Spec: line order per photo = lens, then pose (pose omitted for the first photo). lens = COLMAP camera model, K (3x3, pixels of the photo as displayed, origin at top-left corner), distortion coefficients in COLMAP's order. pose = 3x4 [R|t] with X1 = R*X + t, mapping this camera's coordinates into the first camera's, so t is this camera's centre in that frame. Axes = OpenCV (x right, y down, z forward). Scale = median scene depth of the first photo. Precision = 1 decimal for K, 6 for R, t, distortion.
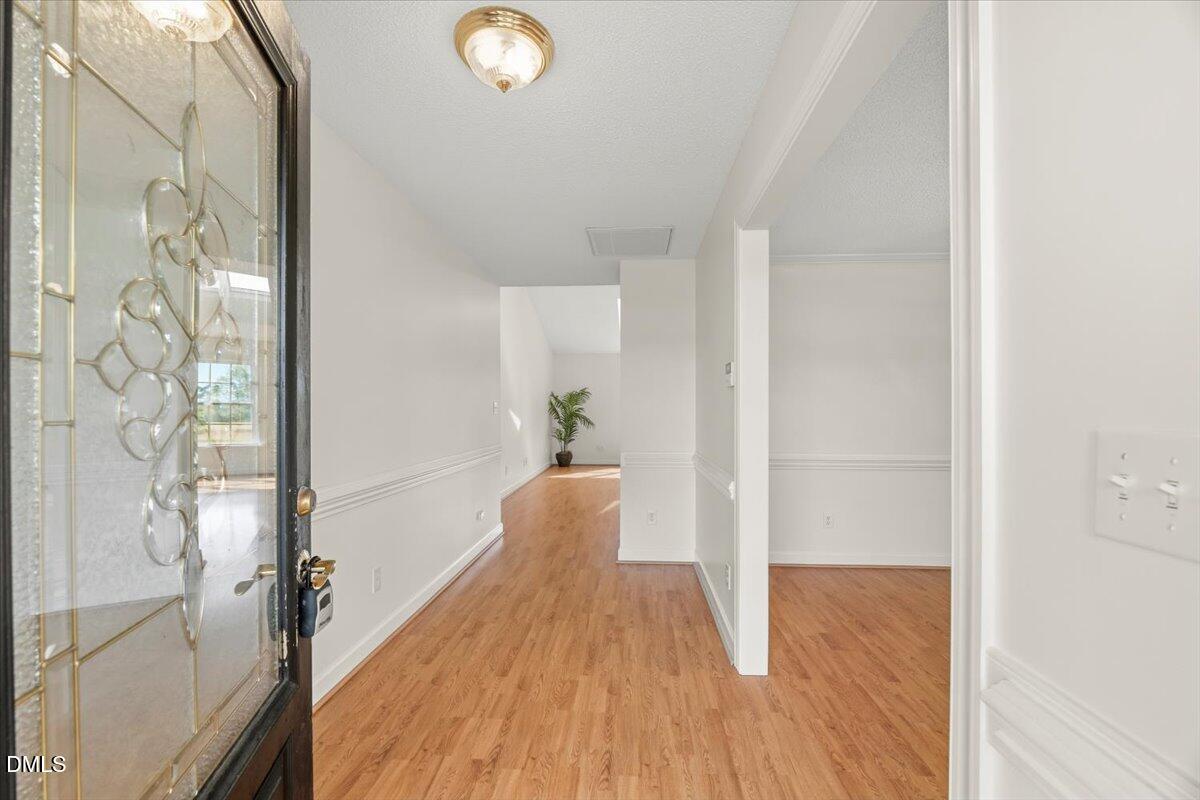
lens RADIAL K [[500.7, 0, 592.9], [0, 500.7, 405.1], [0, 0, 1]] dist [-0.001466, -0.000115]
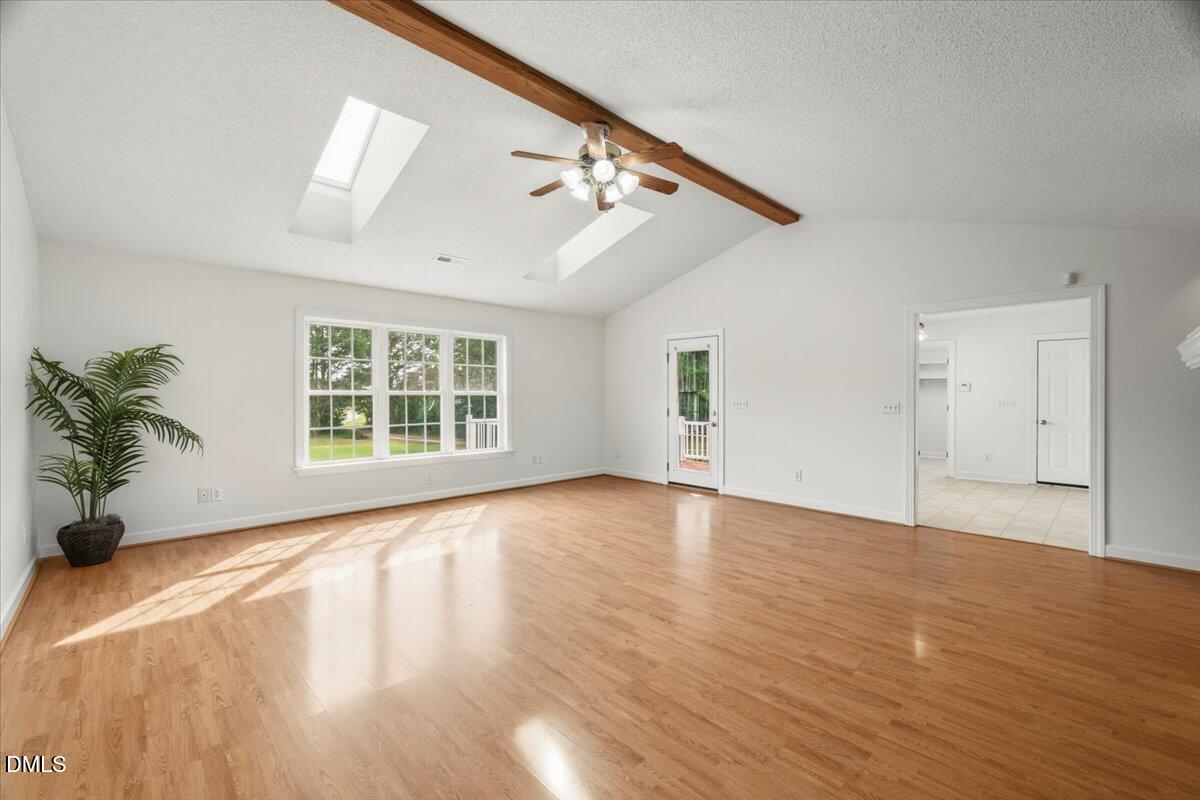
lens RADIAL K [[500.7, 0, 592.9], [0, 500.7, 405.1], [0, 0, 1]] dist [-0.001466, -0.000115]
pose [[0.686504, -0.009461, 0.727064, -0.070198], [-0.014875, 0.999523, 0.027052, -0.002562], [-0.726974, -0.029387, 0.686036, 0.502755]]
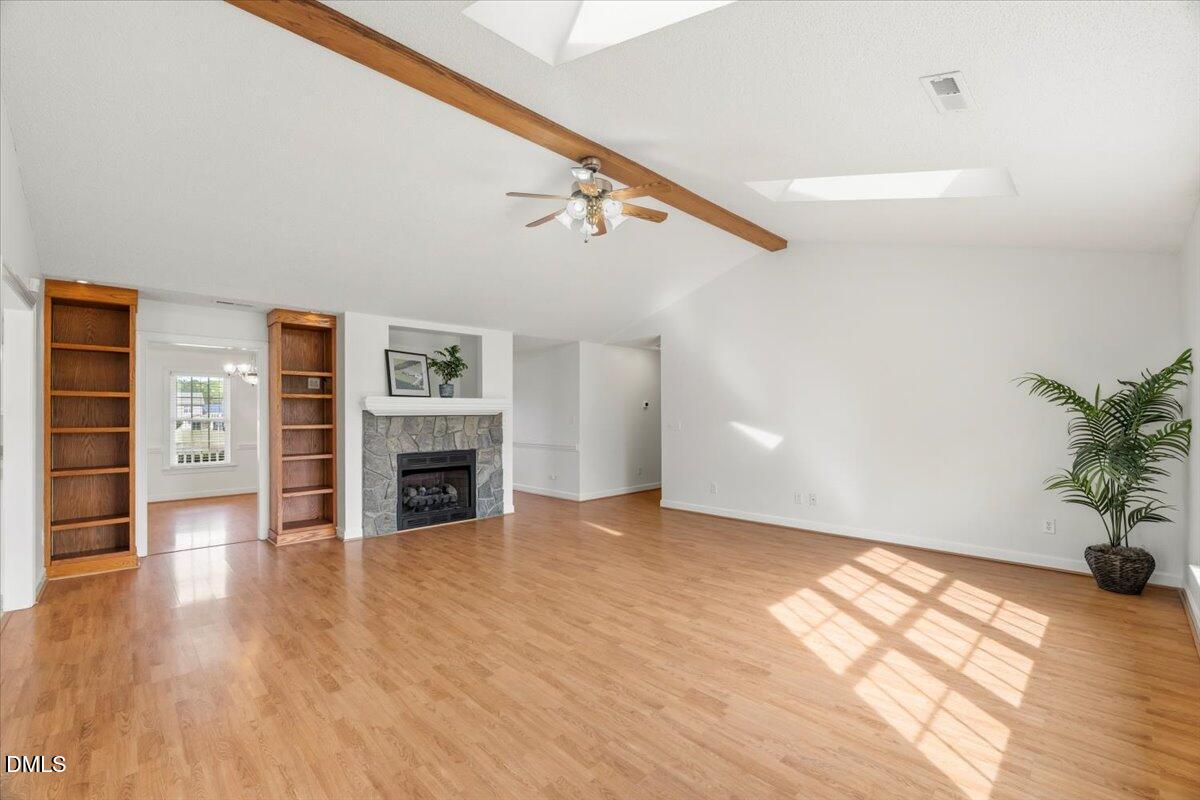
lens RADIAL K [[500.7, 0, 592.9], [0, 500.7, 405.1], [0, 0, 1]] dist [-0.001466, -0.000115]
pose [[-0.684642, -0.006865, -0.728847, 0.427842], [0.018867, 0.999454, -0.027136, -0.001343], [0.728636, -0.032330, -0.684138, 0.964340]]
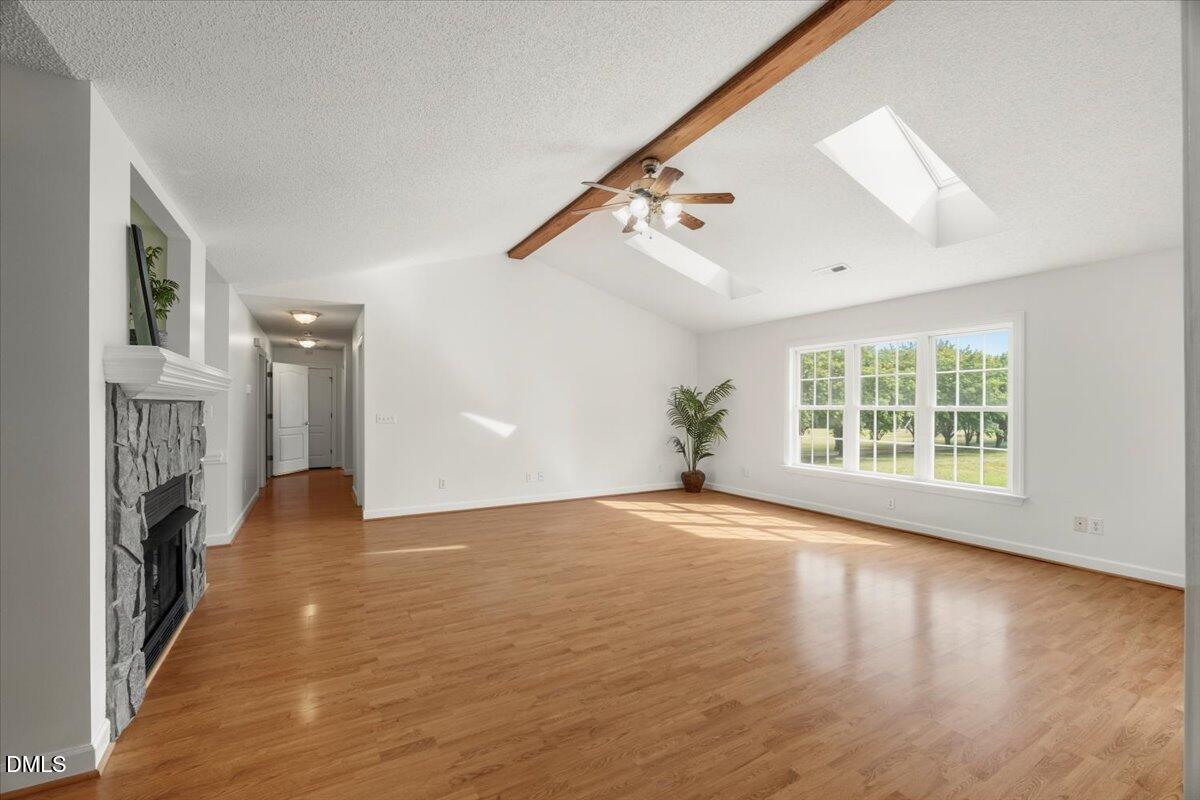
lens RADIAL K [[500.0, 0, 603.9], [0, 500.0, 403.9], [0, 0, 1]] dist [-0.002719, -0.000093]
pose [[0.547750, -0.000598, -0.836642, 0.460200], [0.004282, 0.999989, 0.002089, -0.005142], [0.836631, -0.004727, 0.547746, 0.502073]]
